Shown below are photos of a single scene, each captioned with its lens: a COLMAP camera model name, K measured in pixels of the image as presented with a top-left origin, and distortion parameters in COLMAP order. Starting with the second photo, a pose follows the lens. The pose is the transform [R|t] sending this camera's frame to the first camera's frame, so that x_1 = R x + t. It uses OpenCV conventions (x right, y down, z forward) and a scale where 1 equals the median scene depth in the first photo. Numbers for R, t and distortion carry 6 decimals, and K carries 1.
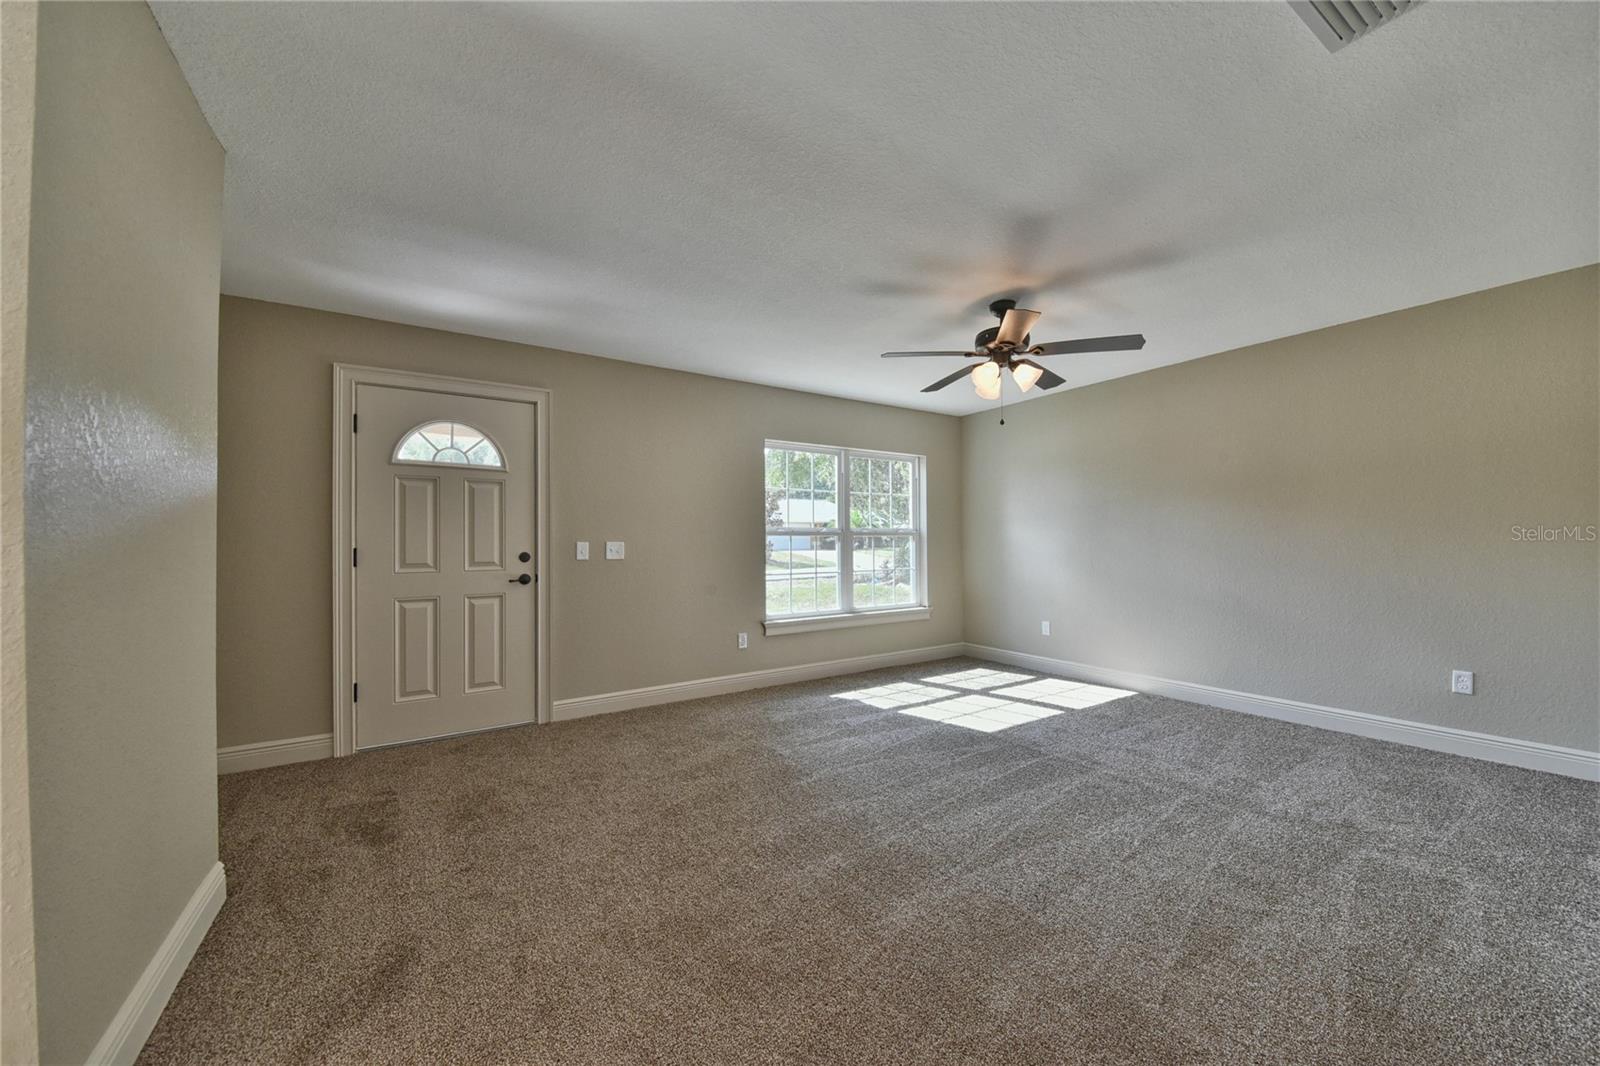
lens RADIAL K [[565.5, 0, 800.0], [0, 565.5, 533.0], [0, 0, 1]] dist [-0.001180, -0.000122]
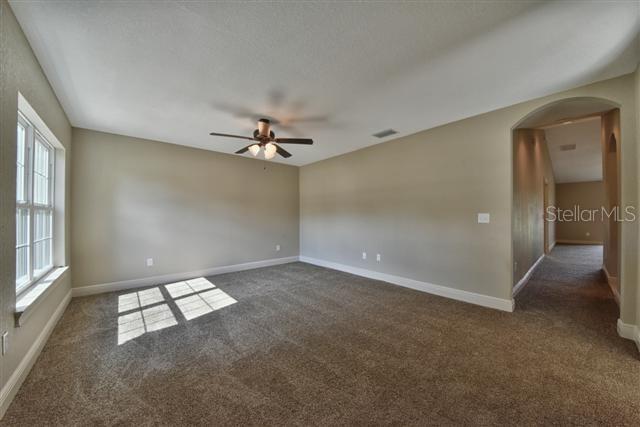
lens RADIAL K [[226.2, 0, 320.0], [0, 226.2, 213.5], [0, 0, 1]] dist [-0.001180, -0.000122]
pose [[-0.142243, 0.019857, 0.989632, -0.575657], [-0.014008, 0.999658, -0.022072, 0.019769], [-0.989733, -0.017003, -0.141917, 0.782483]]
